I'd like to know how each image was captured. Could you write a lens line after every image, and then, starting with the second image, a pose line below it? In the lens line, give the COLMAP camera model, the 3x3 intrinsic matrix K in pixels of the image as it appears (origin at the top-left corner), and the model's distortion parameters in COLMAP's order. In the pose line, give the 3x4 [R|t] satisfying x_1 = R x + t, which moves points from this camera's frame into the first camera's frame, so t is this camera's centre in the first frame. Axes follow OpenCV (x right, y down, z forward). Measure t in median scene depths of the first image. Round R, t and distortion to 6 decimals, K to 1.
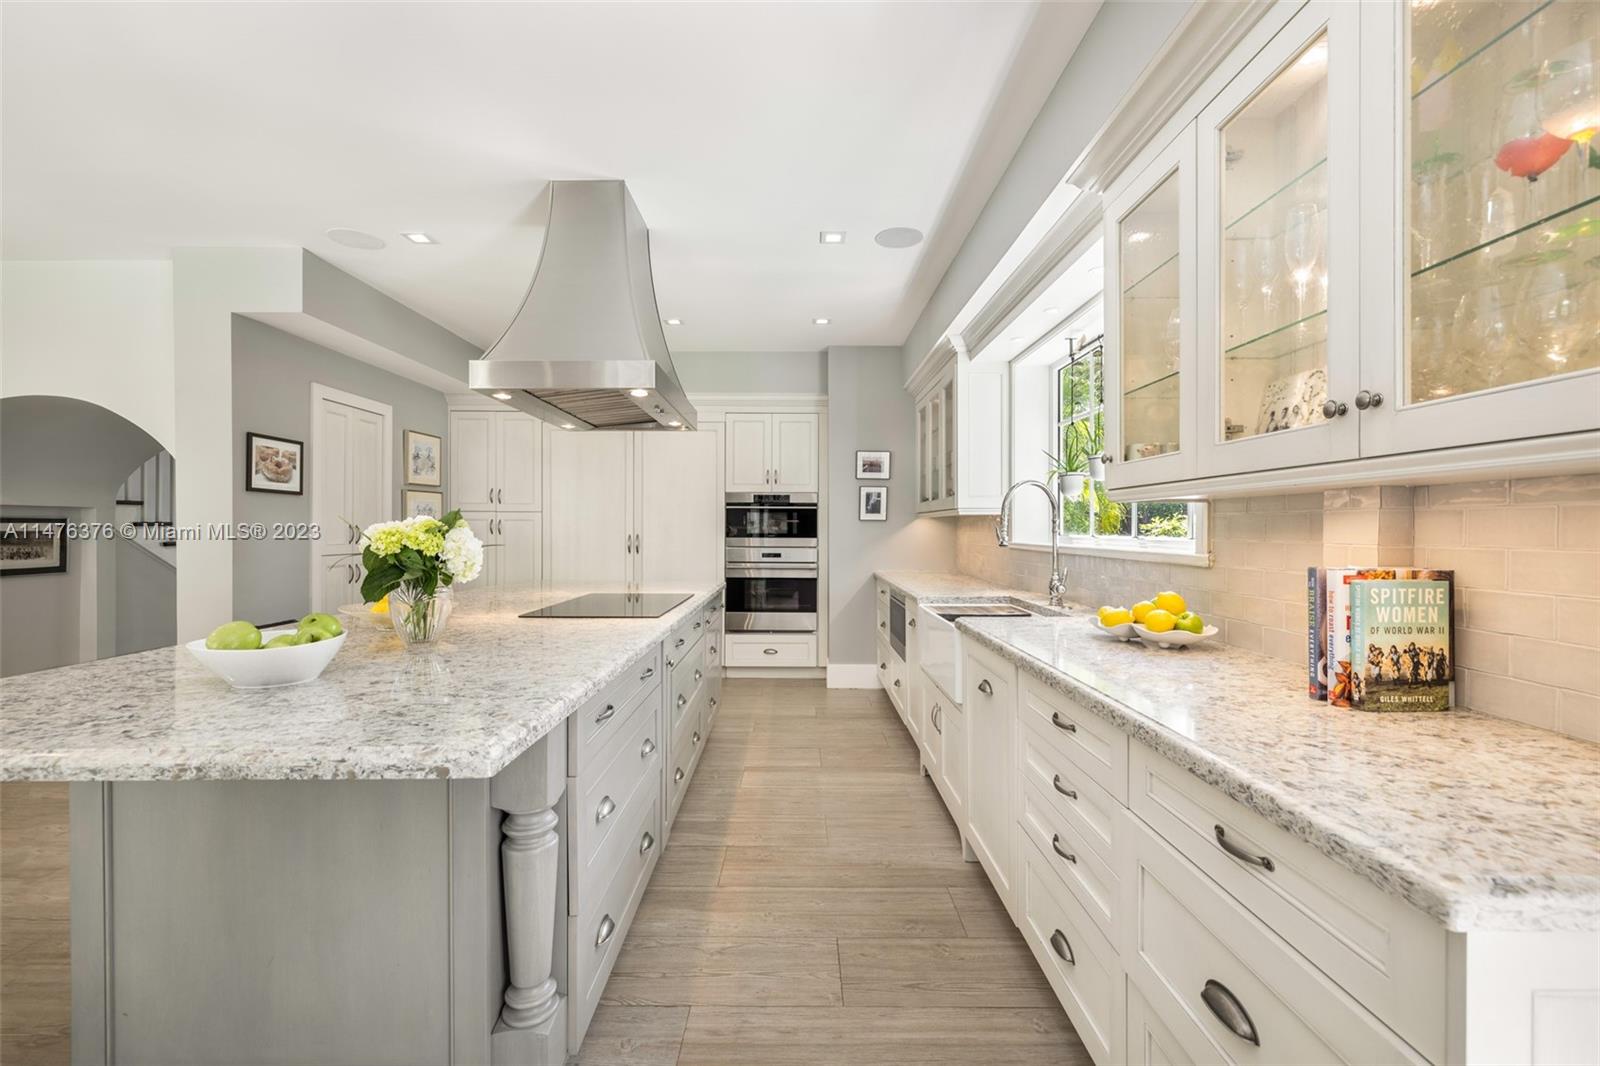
lens RADIAL K [[665.1, 0, 791.0], [0, 665.1, 531.5], [0, 0, 1]] dist [0.005009, 0.000070]
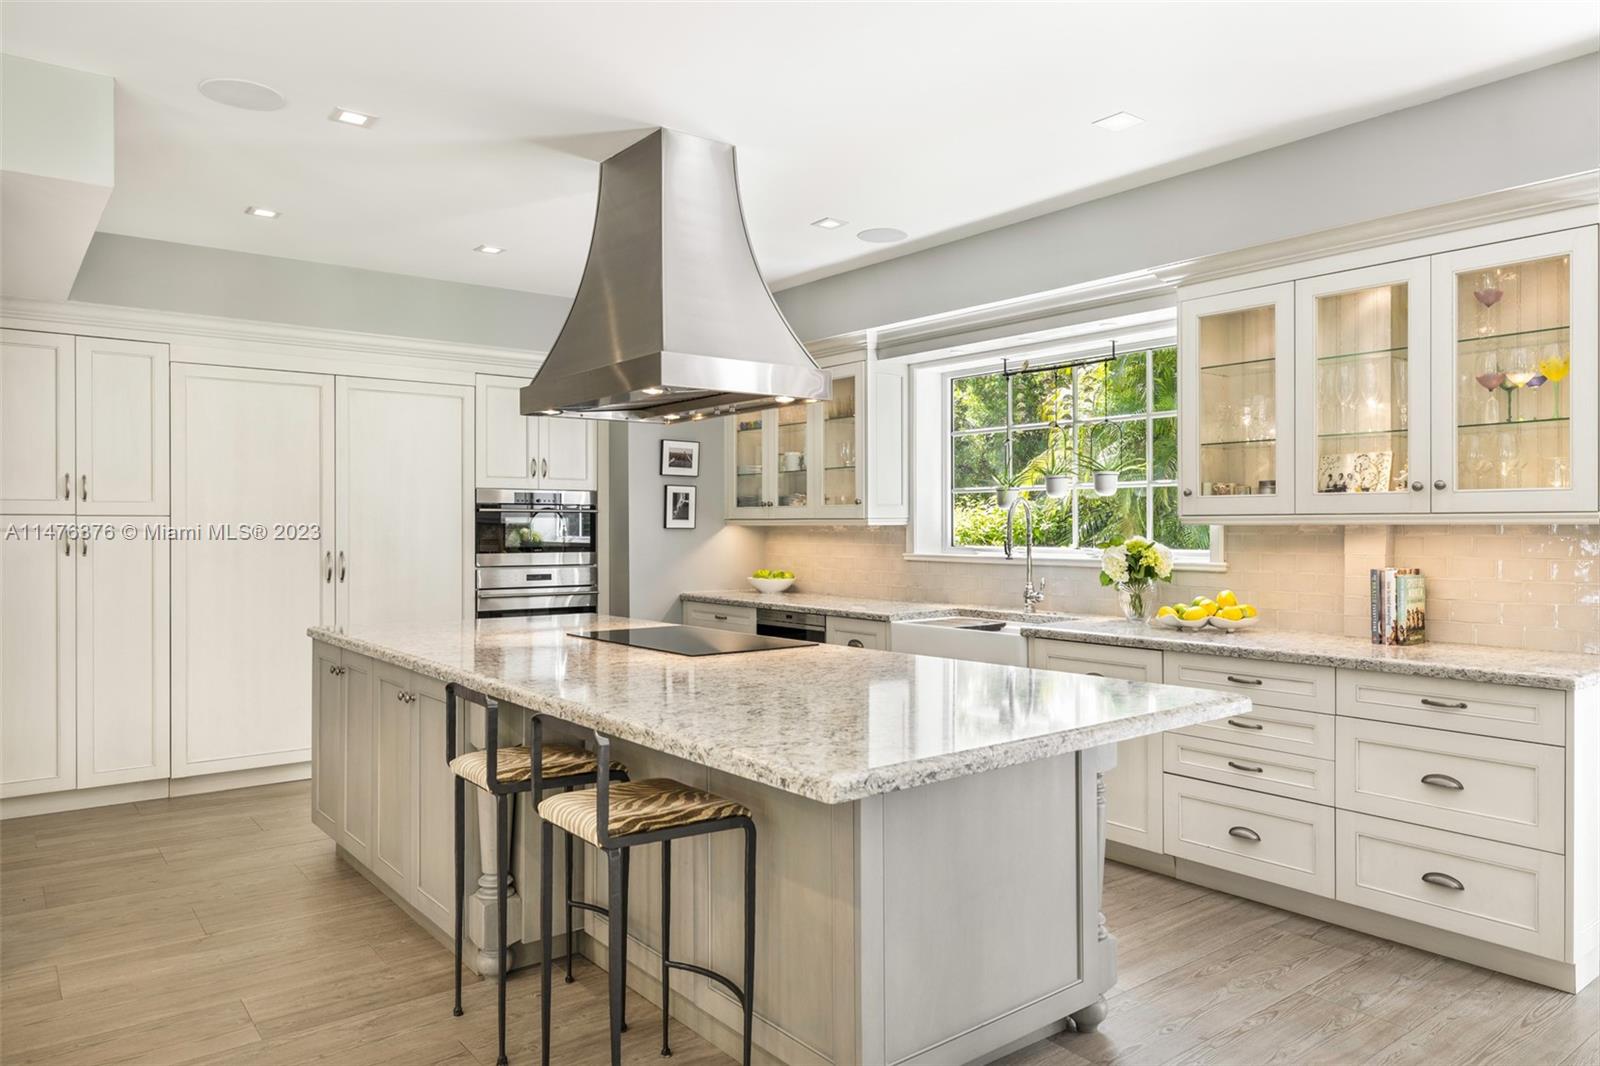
lens RADIAL K [[1048.9, 0, 793.9], [0, 1048.9, 529.1], [0, 0, 1]] dist [-0.000581, 0.000600]
pose [[0.793486, -0.005391, 0.608564, -0.720505], [0.006306, 0.999980, 0.000636, -0.021602], [-0.608555, 0.003333, 0.793504, -0.090011]]
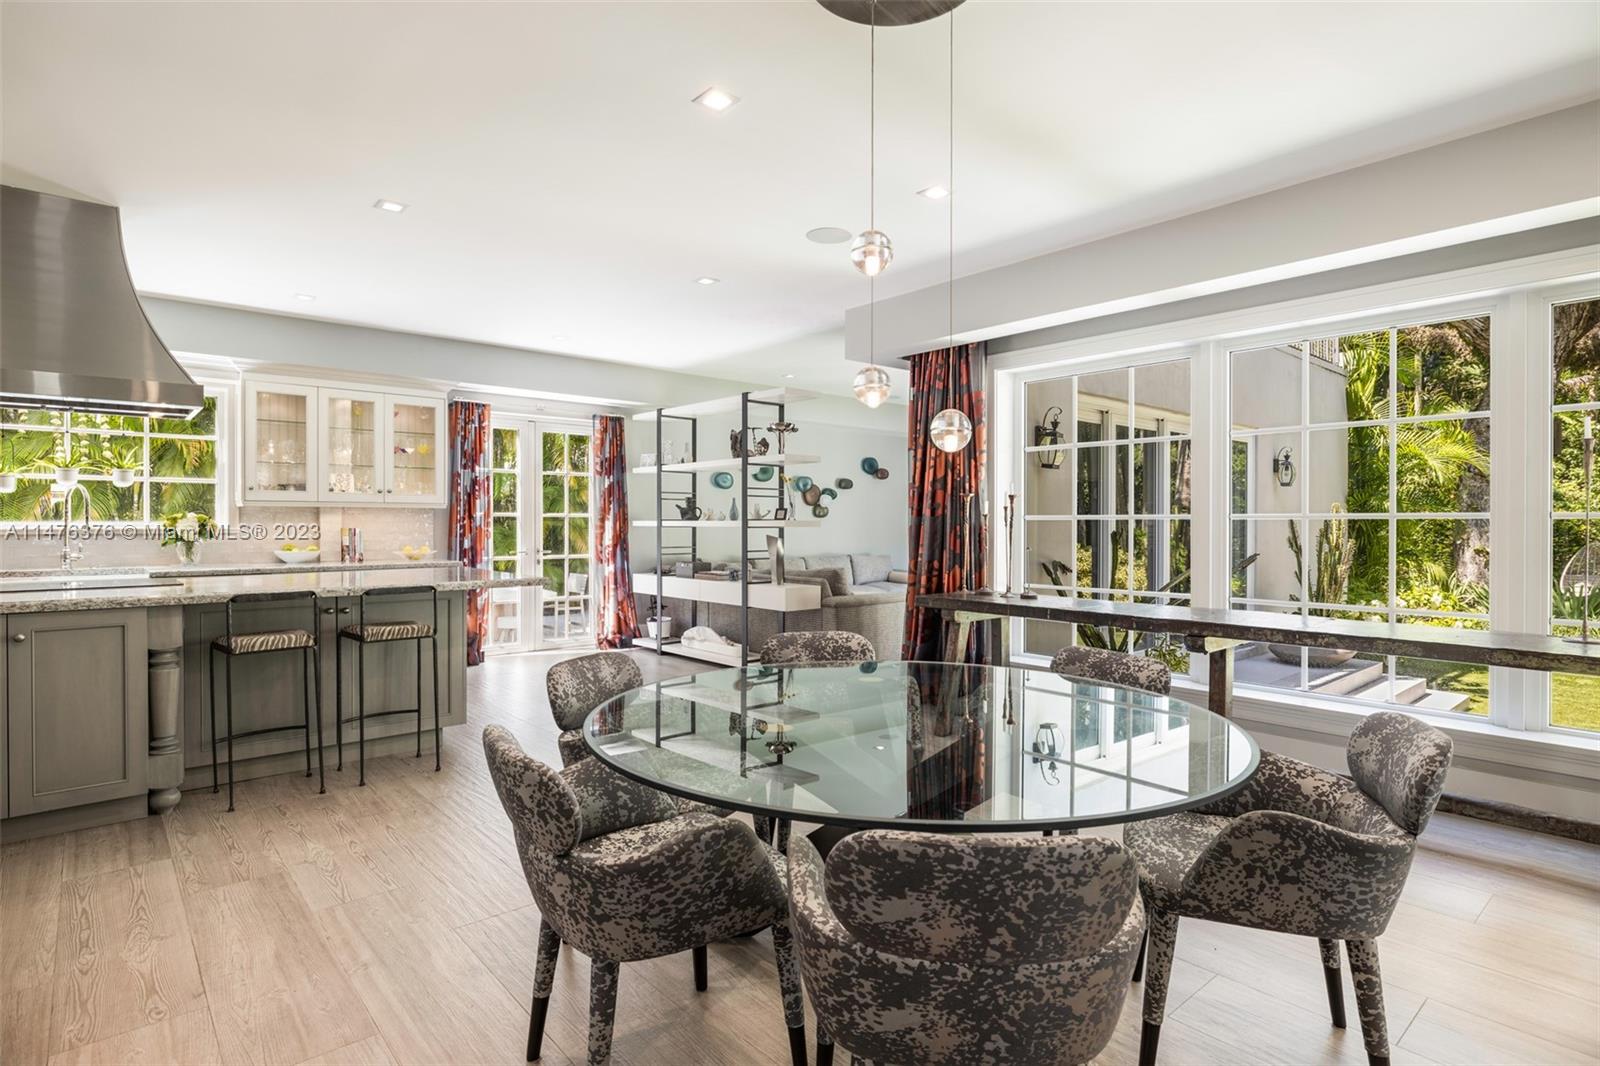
lens RADIAL K [[818.1, 0, 793.9], [0, 818.1, 530.3], [0, 0, 1]] dist [-0.006010, -0.001618]
pose [[-0.655750, -0.010364, 0.754907, -1.521331], [0.001314, 0.999889, 0.014869, 0.000677], [-0.754977, 0.010742, -0.655664, 0.735698]]
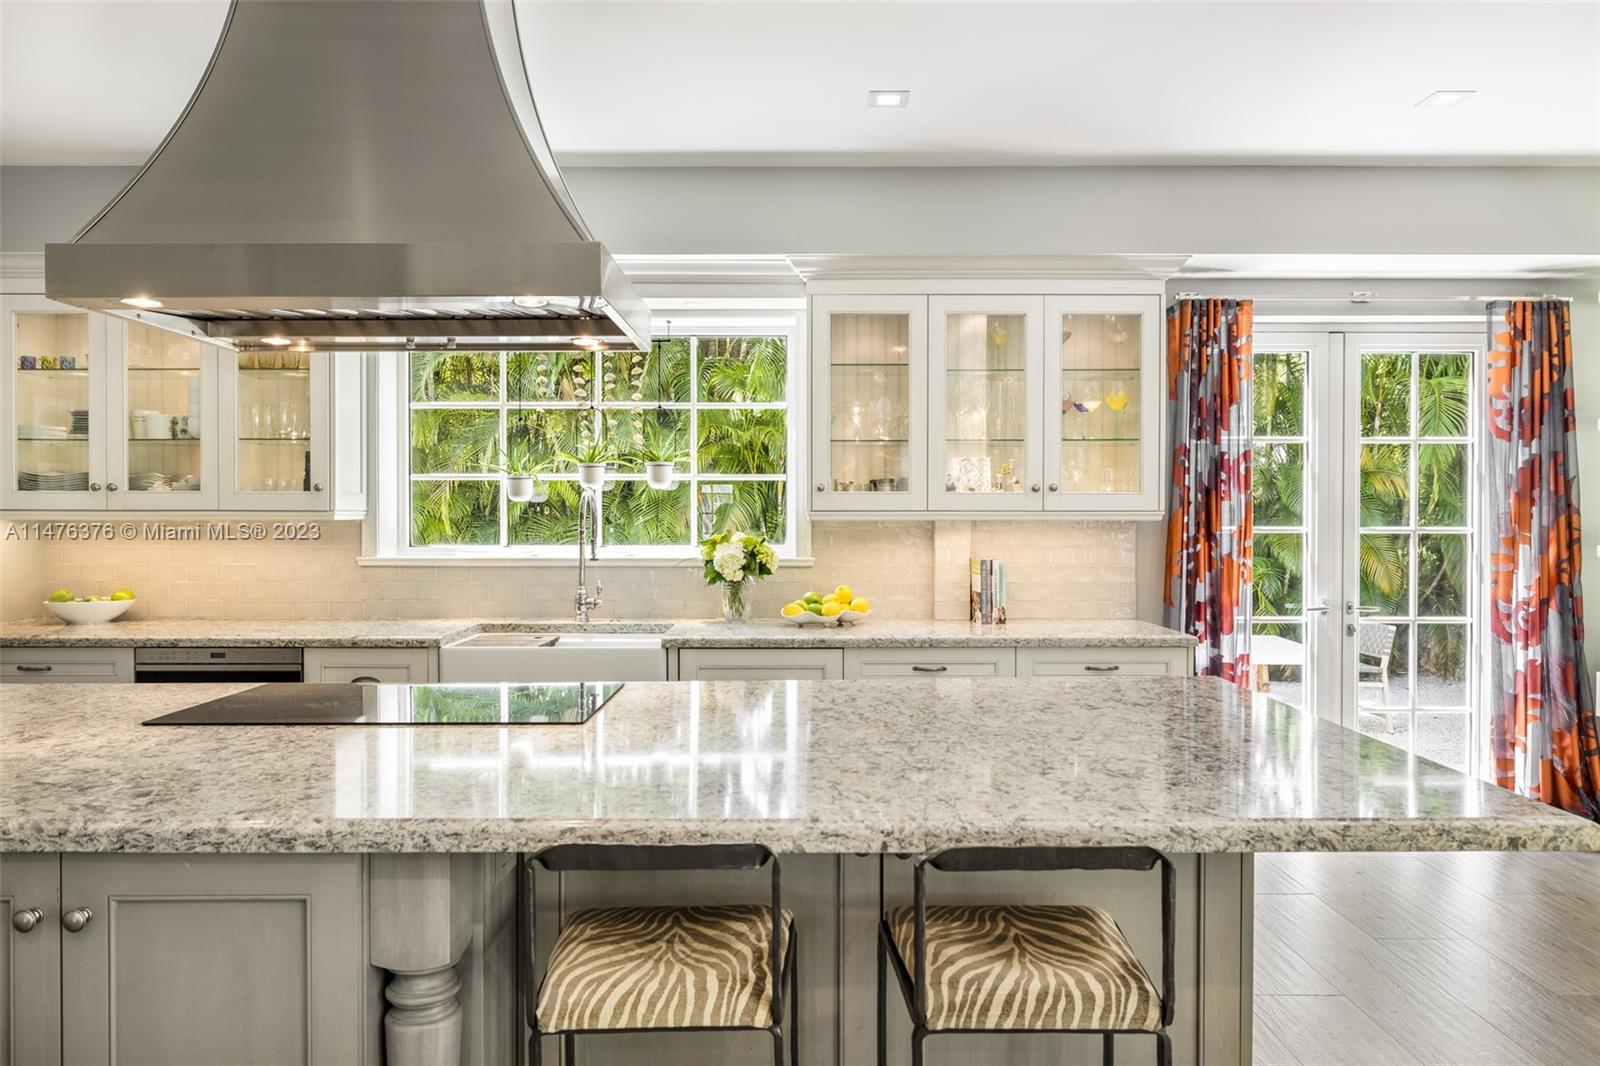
lens RADIAL K [[1048.9, 0, 790.5], [0, 1048.9, 528.5], [0, 0, 1]] dist [-0.000581, 0.000600]
pose [[0.008316, -0.012062, 0.999893, -0.816225], [0.004864, 0.999916, 0.012022, -0.027344], [-0.999954, 0.004764, 0.008374, 0.530540]]
